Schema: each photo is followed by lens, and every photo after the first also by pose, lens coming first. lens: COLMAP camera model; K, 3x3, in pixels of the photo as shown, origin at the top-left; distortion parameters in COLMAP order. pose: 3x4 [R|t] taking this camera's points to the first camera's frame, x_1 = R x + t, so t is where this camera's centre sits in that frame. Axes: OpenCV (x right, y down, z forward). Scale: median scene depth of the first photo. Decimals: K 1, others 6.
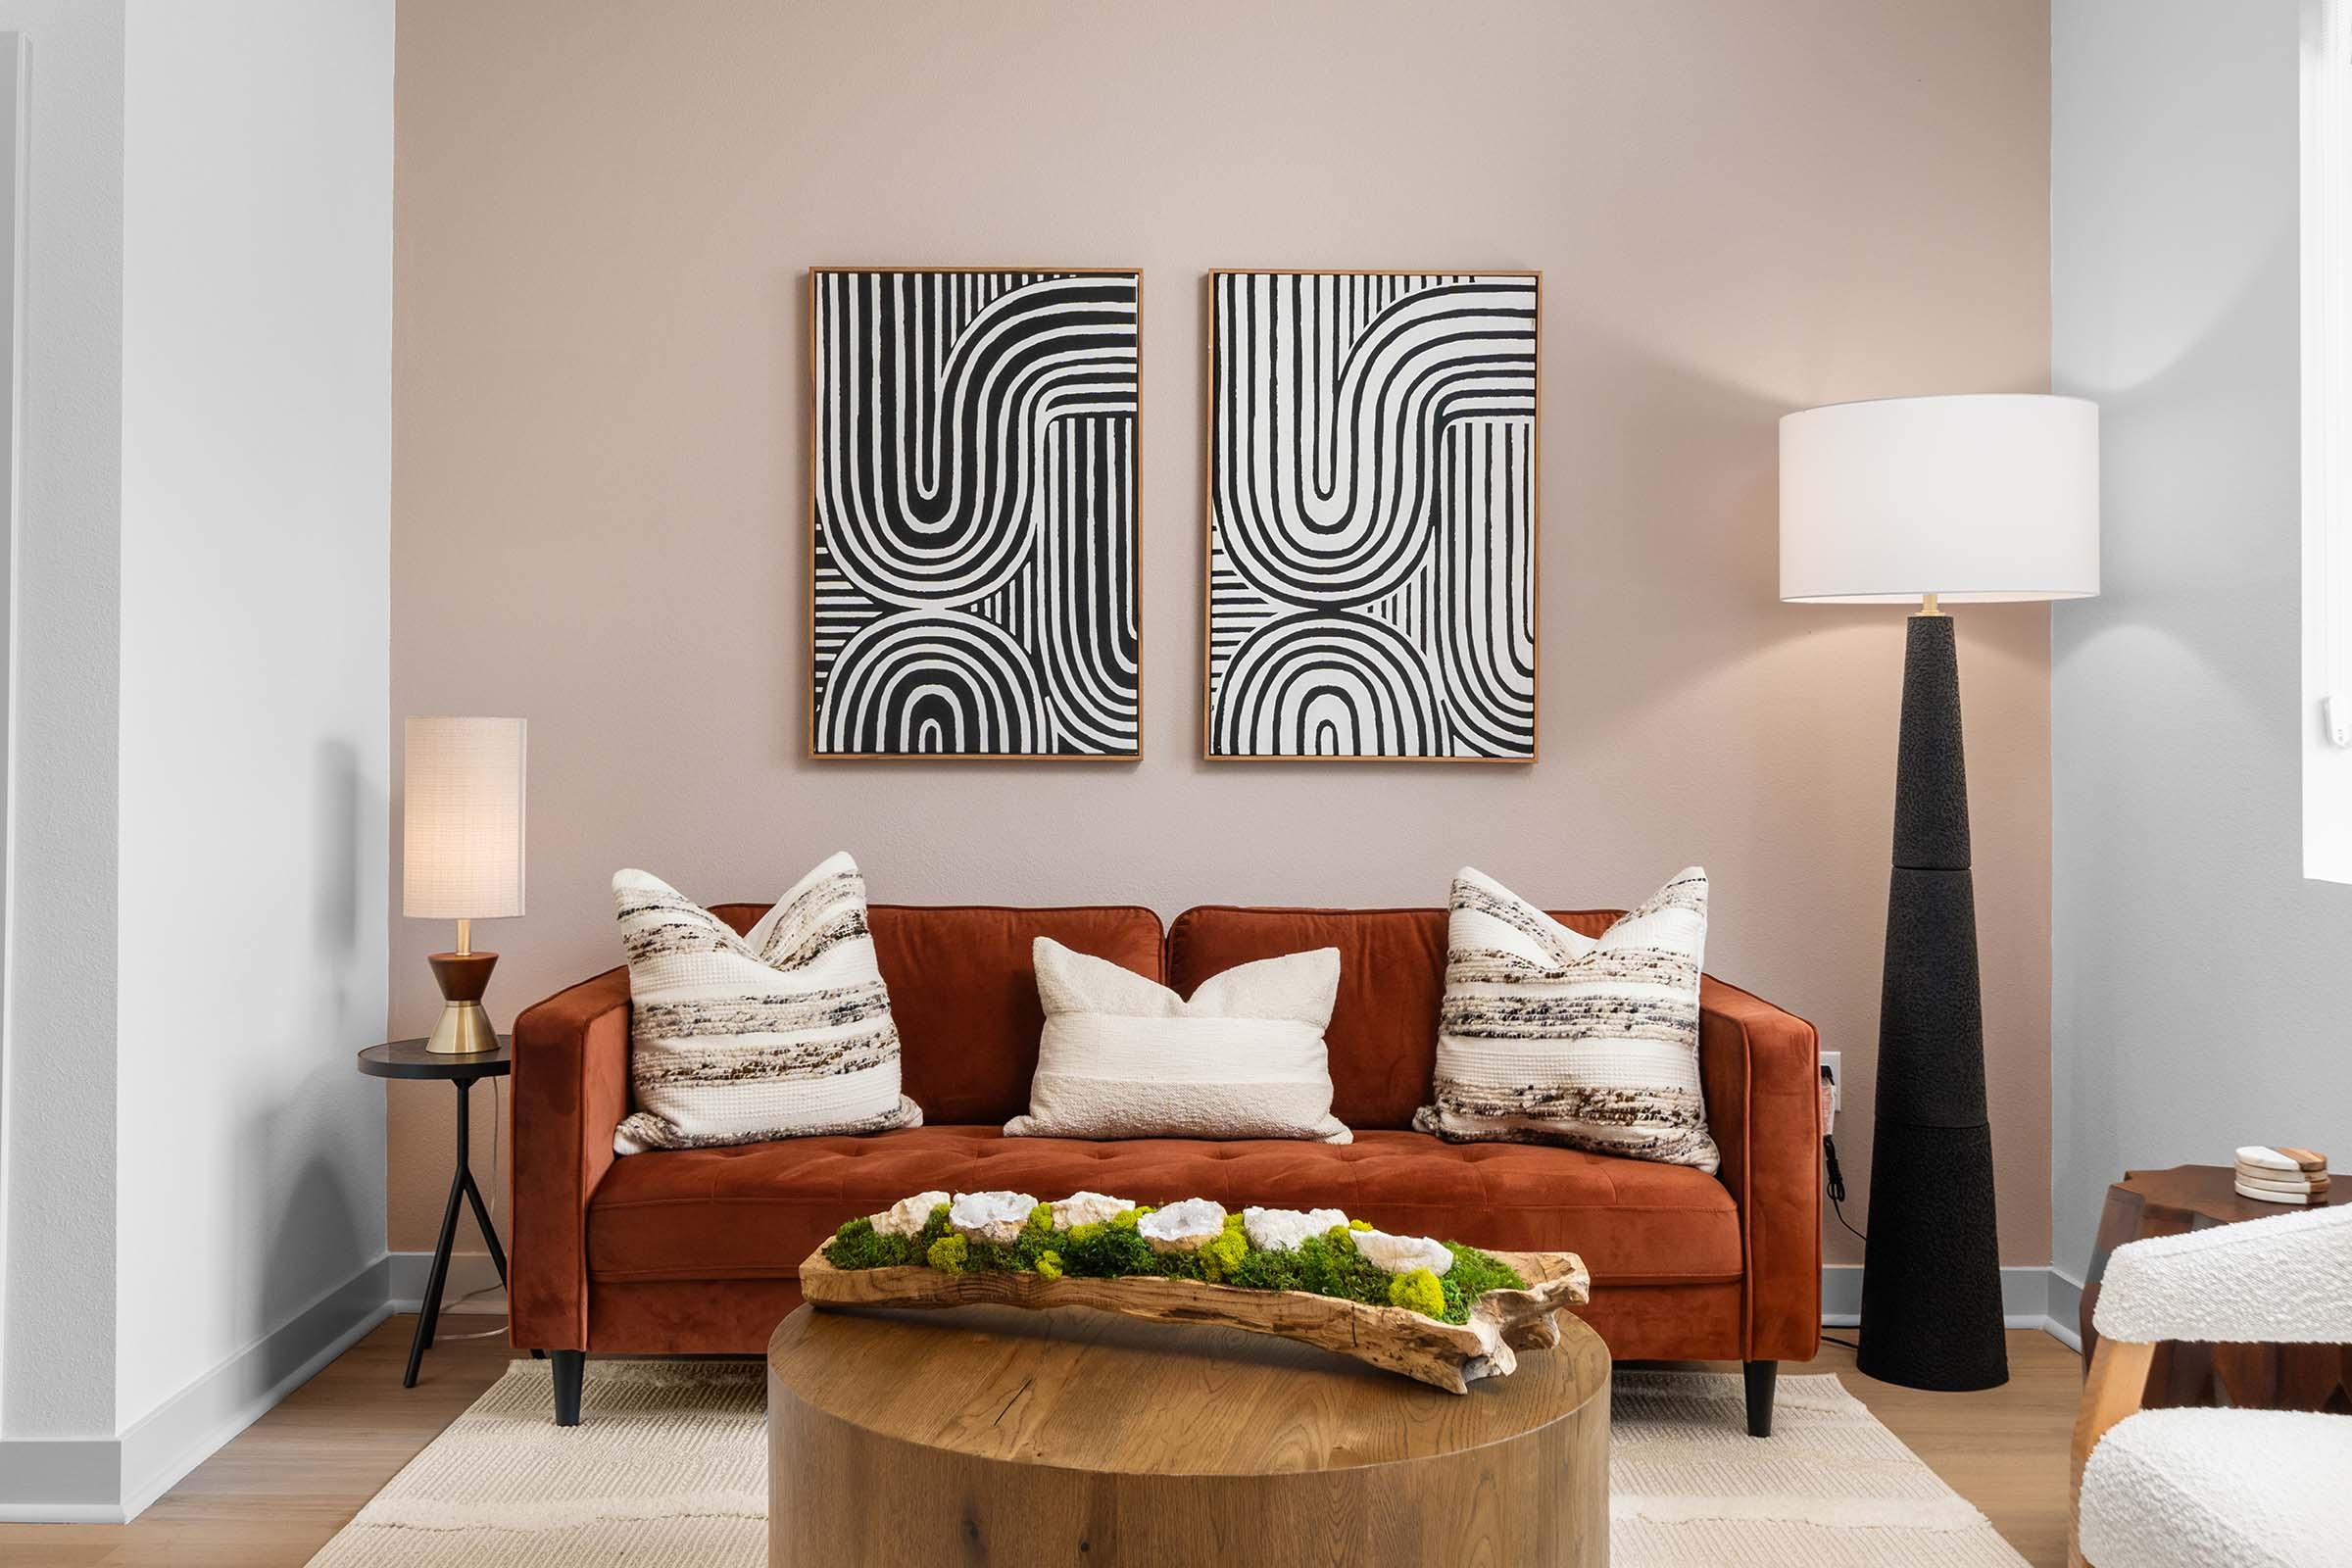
lens RADIAL K [[2109.2, 0, 1175.9], [0, 2109.2, 779.8], [0, 0, 1]] dist [-0.000272, -0.000755]
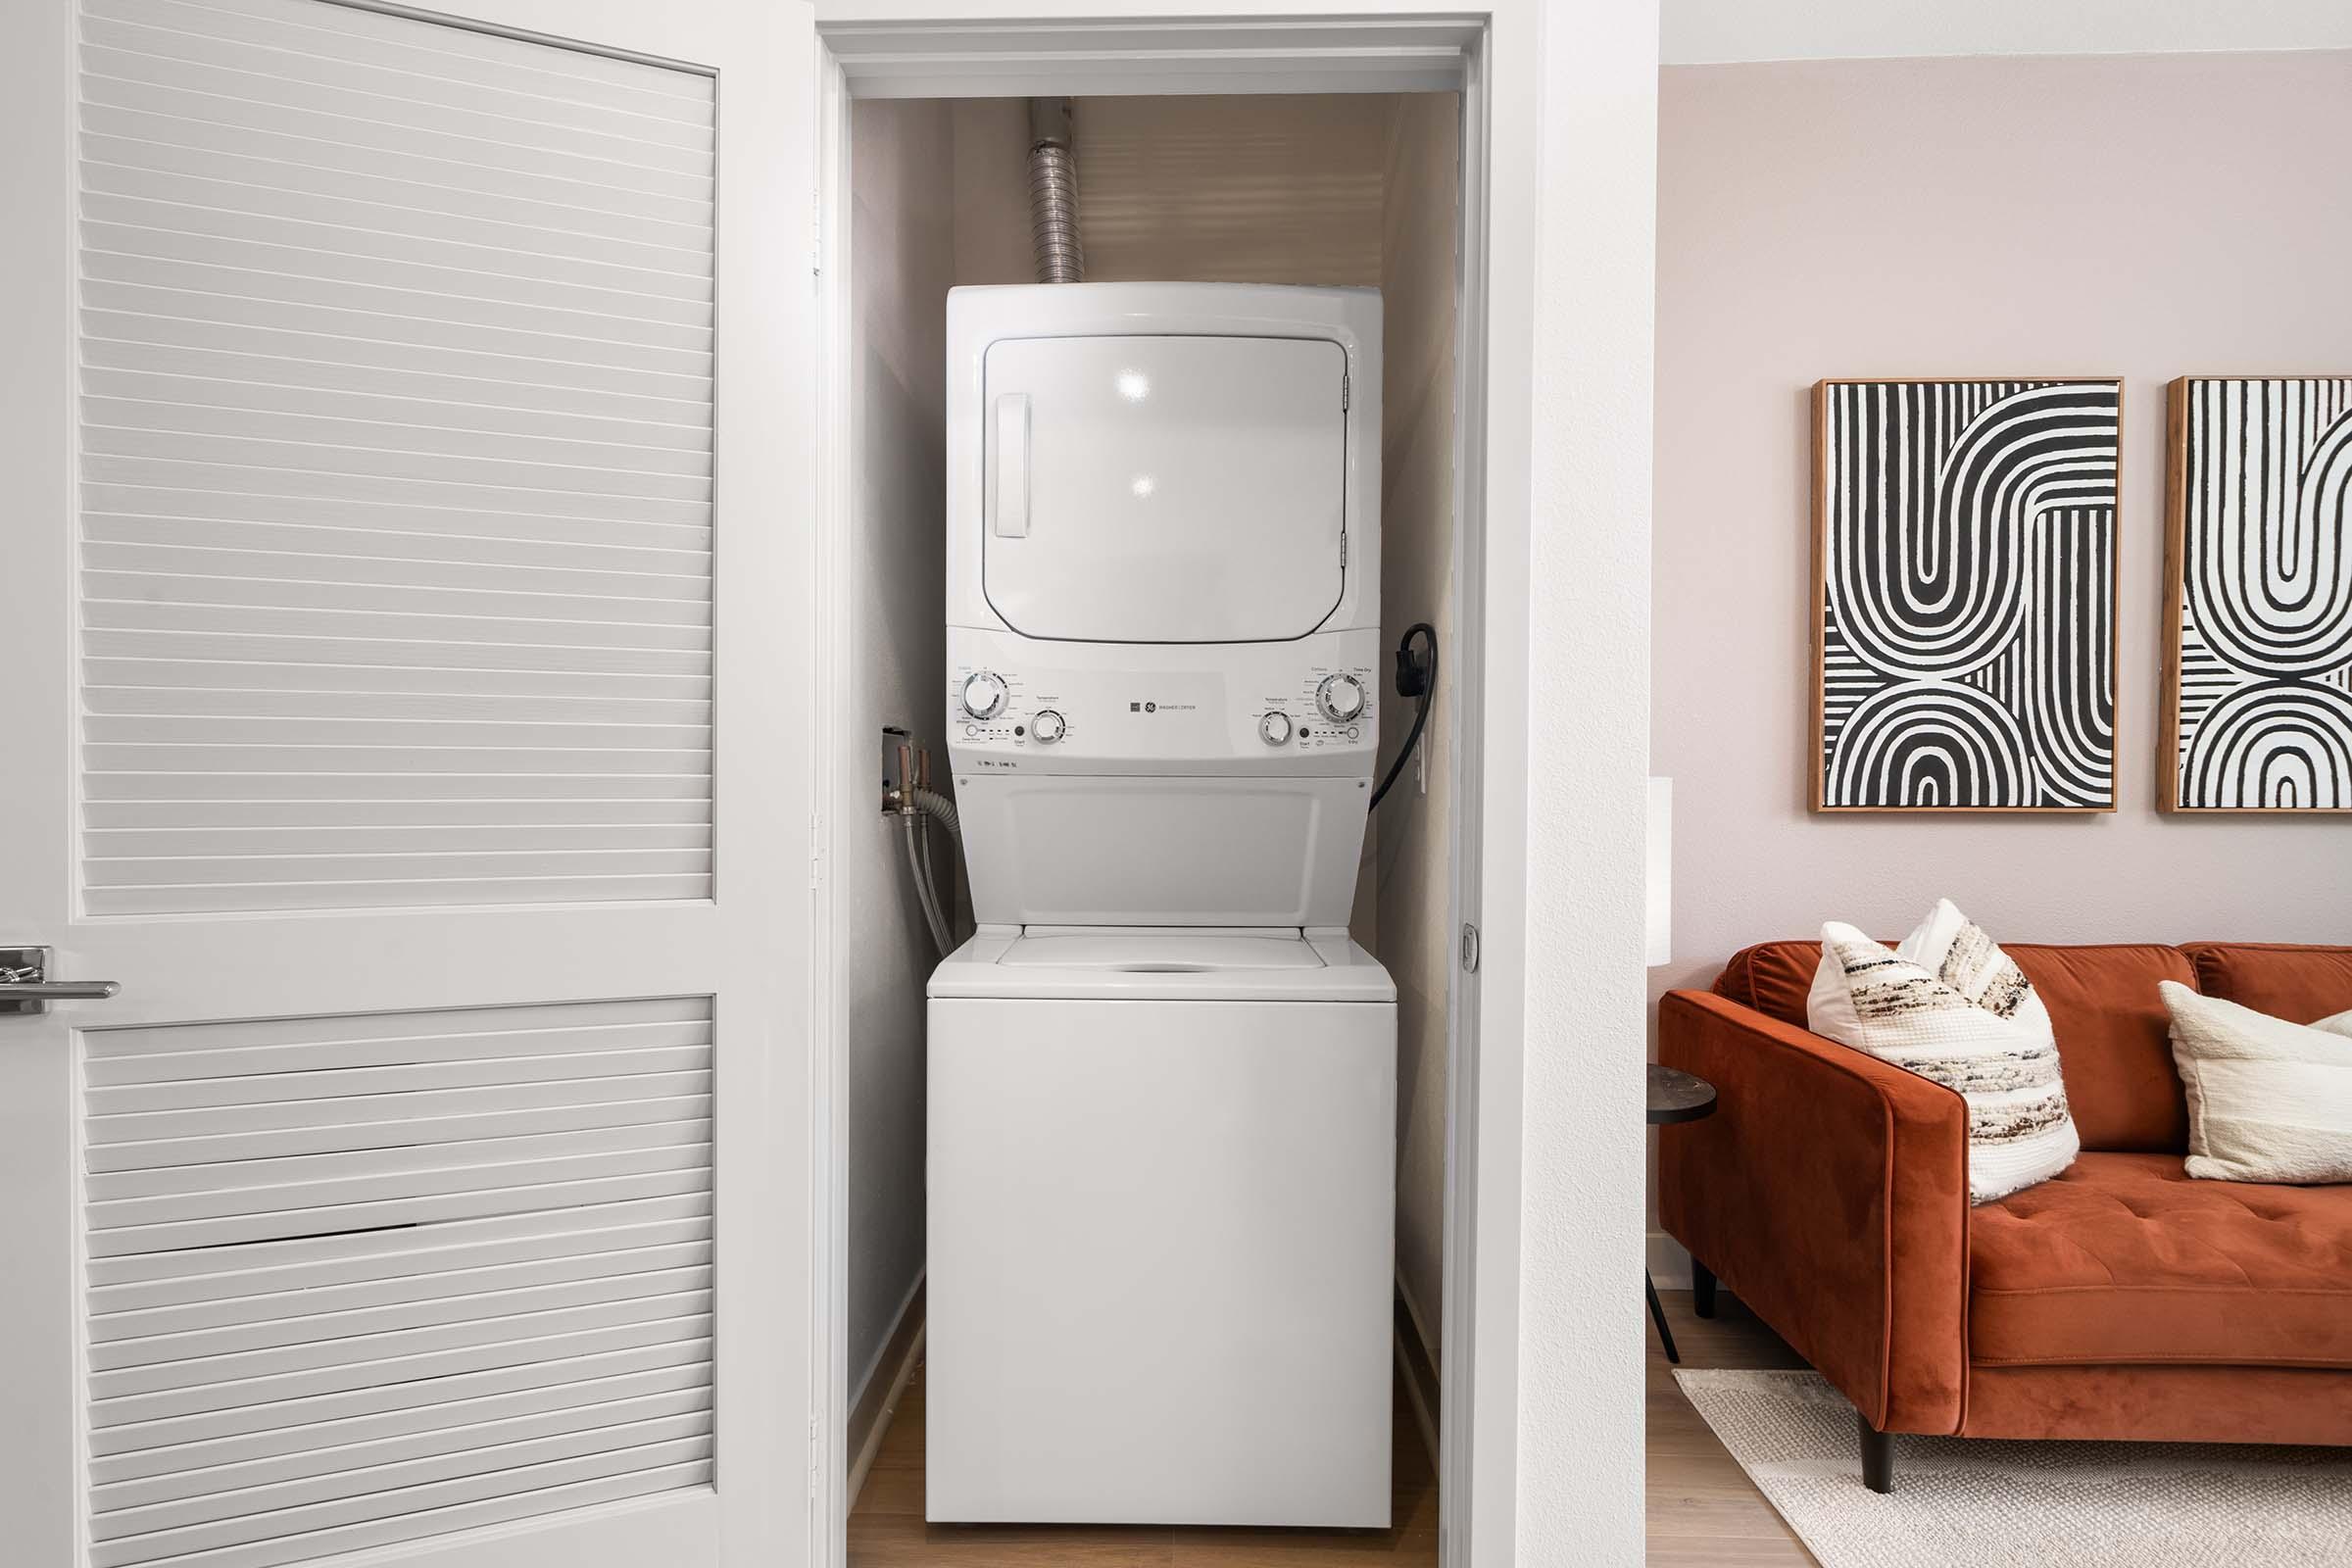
lens RADIAL K [[1031.1, 0, 1183.0], [0, 1031.1, 826.4], [0, 0, 1]] dist [0.000365, -0.000340]
pose [[0.999685, -0.001292, -0.025073, -0.505996], [0.001844, 0.999757, 0.021970, -0.014804], [0.025039, -0.022009, 0.999444, 0.430532]]
